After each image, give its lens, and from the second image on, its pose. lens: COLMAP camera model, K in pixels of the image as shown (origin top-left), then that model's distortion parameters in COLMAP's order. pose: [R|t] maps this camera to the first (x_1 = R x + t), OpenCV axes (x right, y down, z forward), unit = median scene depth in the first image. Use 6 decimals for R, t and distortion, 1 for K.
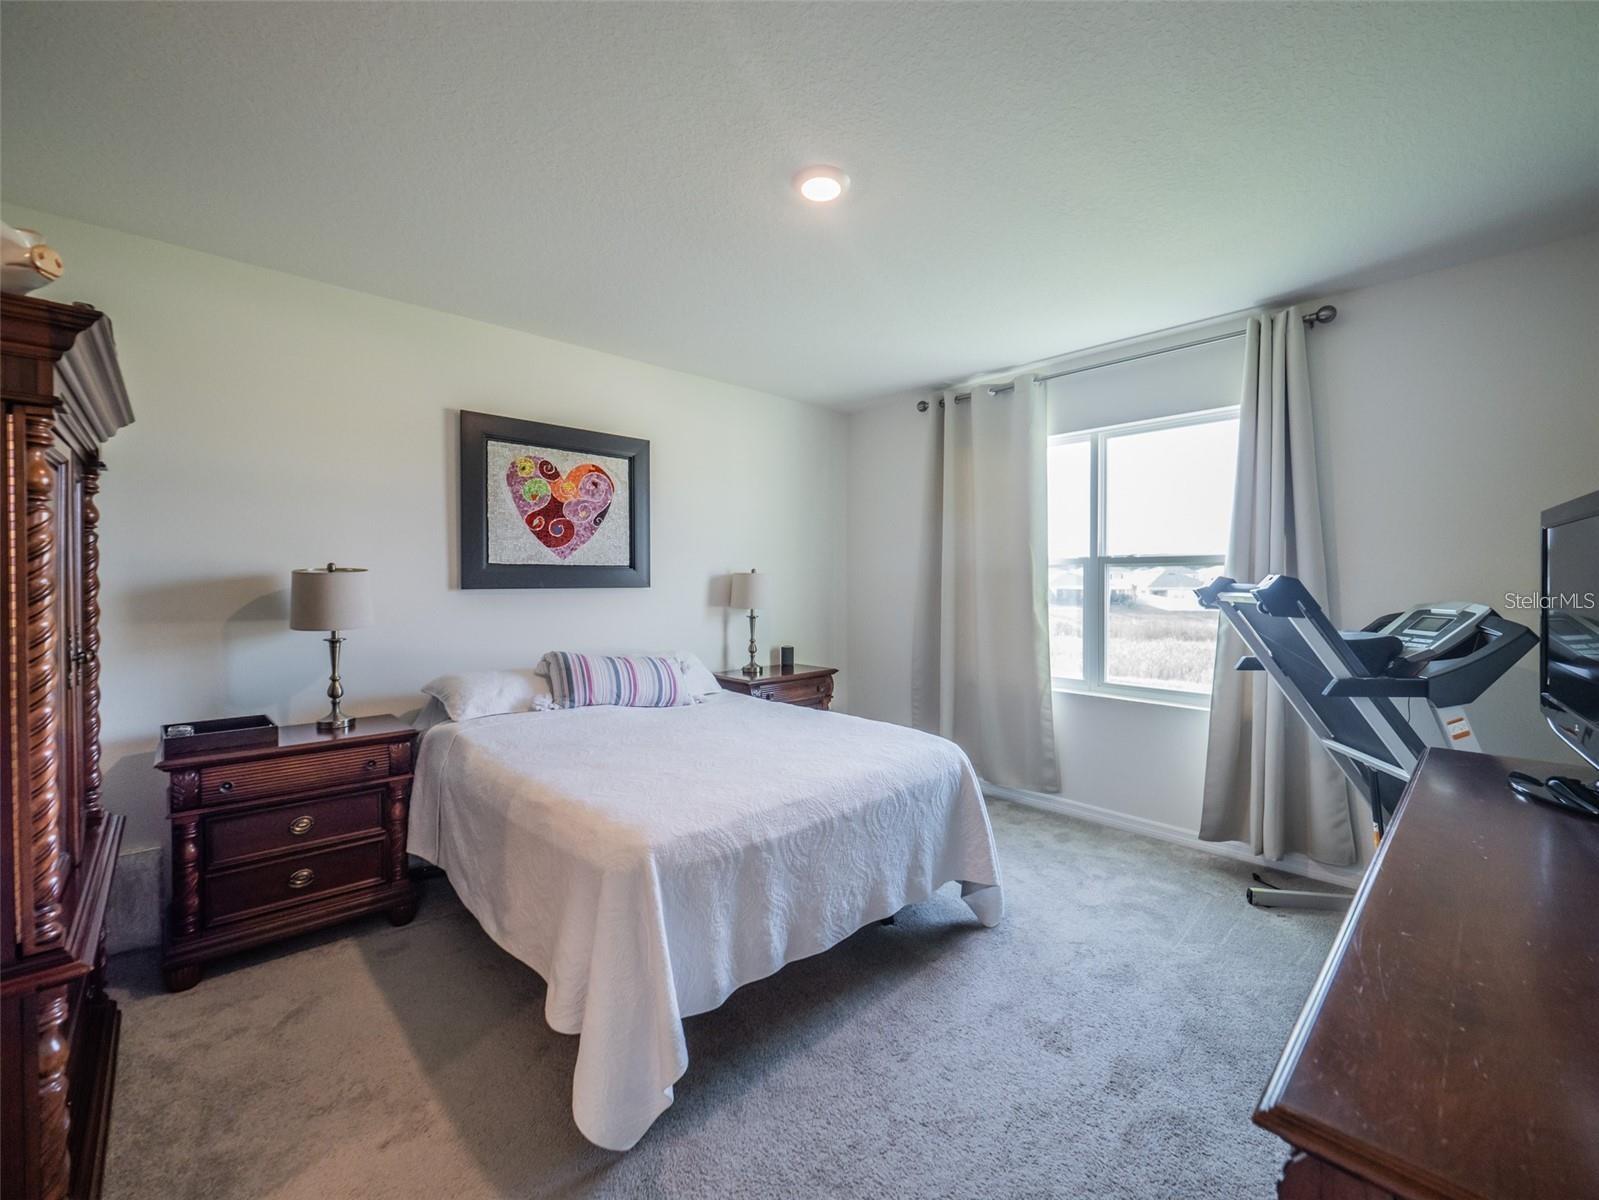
lens RADIAL K [[664.1, 0, 814.8], [0, 664.1, 586.9], [0, 0, 1]] dist [-0.002106, -0.002601]
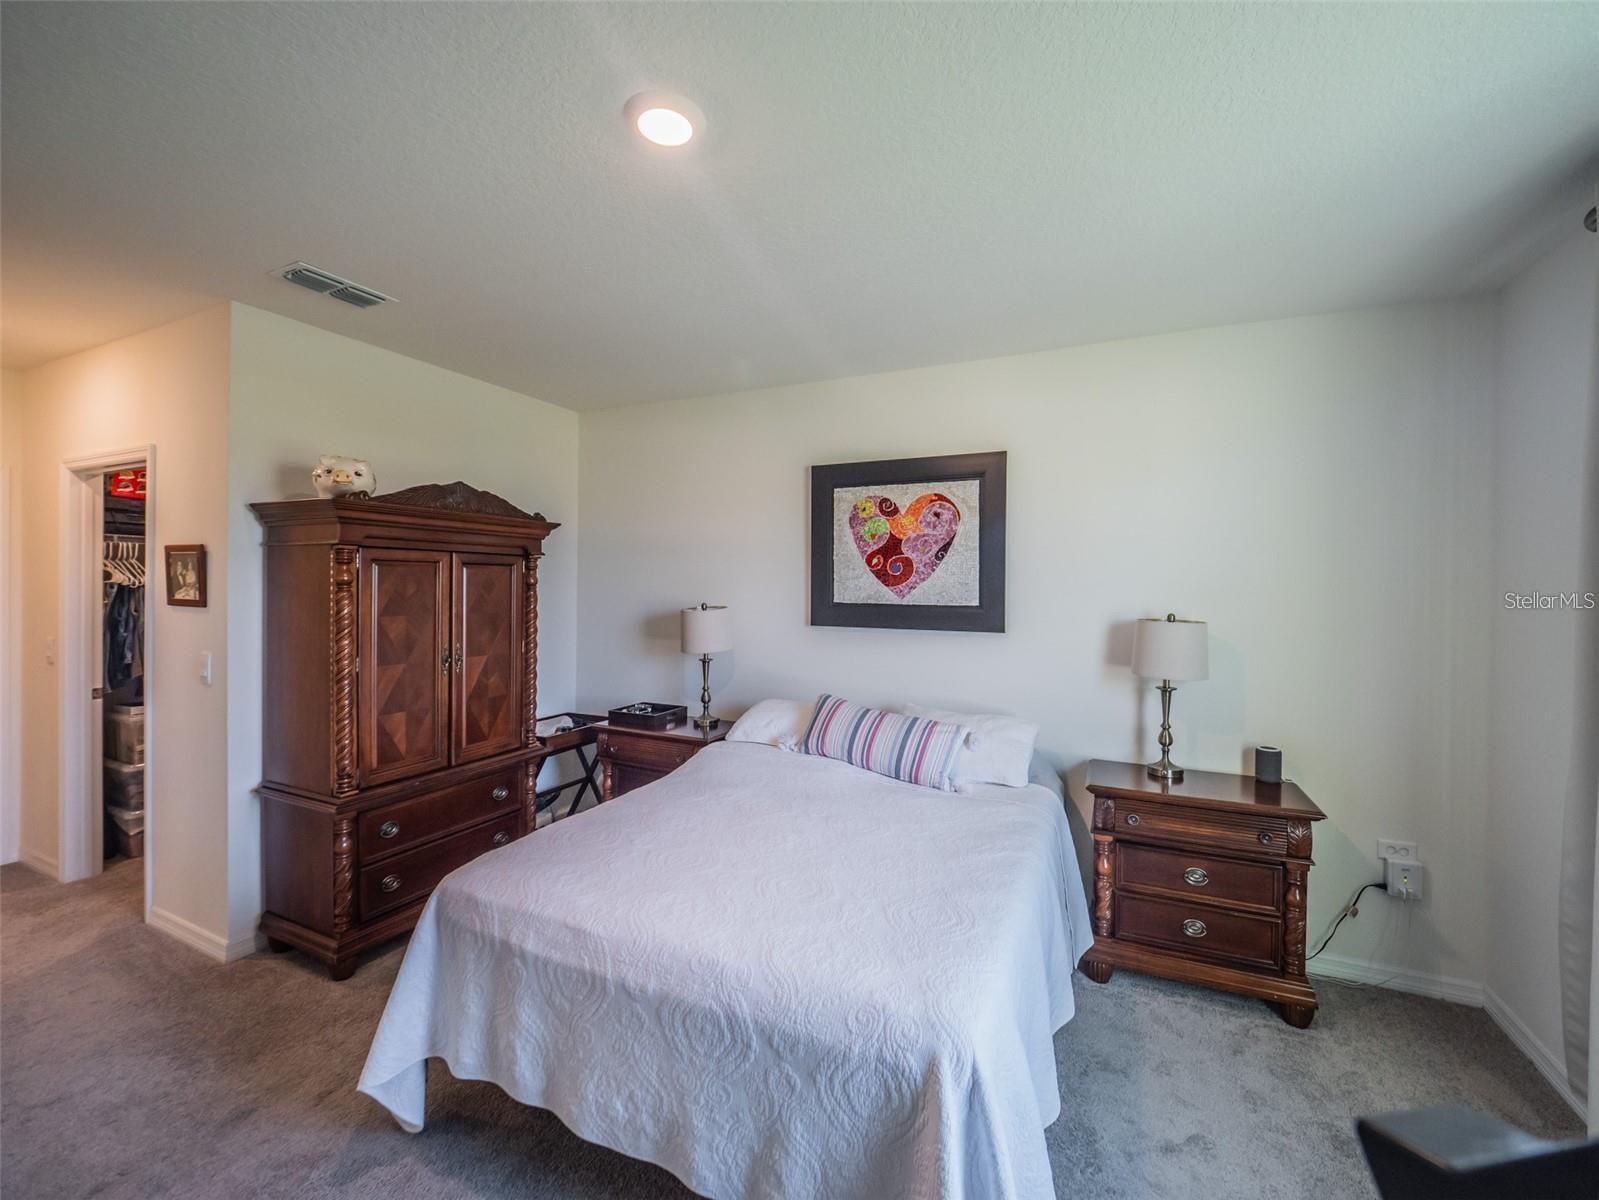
lens RADIAL K [[664.1, 0, 804.0], [0, 664.1, 587.1], [0, 0, 1]] dist [-0.002106, -0.002601]
pose [[0.354241, 0.011427, -0.935084, 0.485512], [-0.020368, 0.999782, 0.004501, -0.062690], [0.934932, 0.017451, 0.354396, 0.562051]]
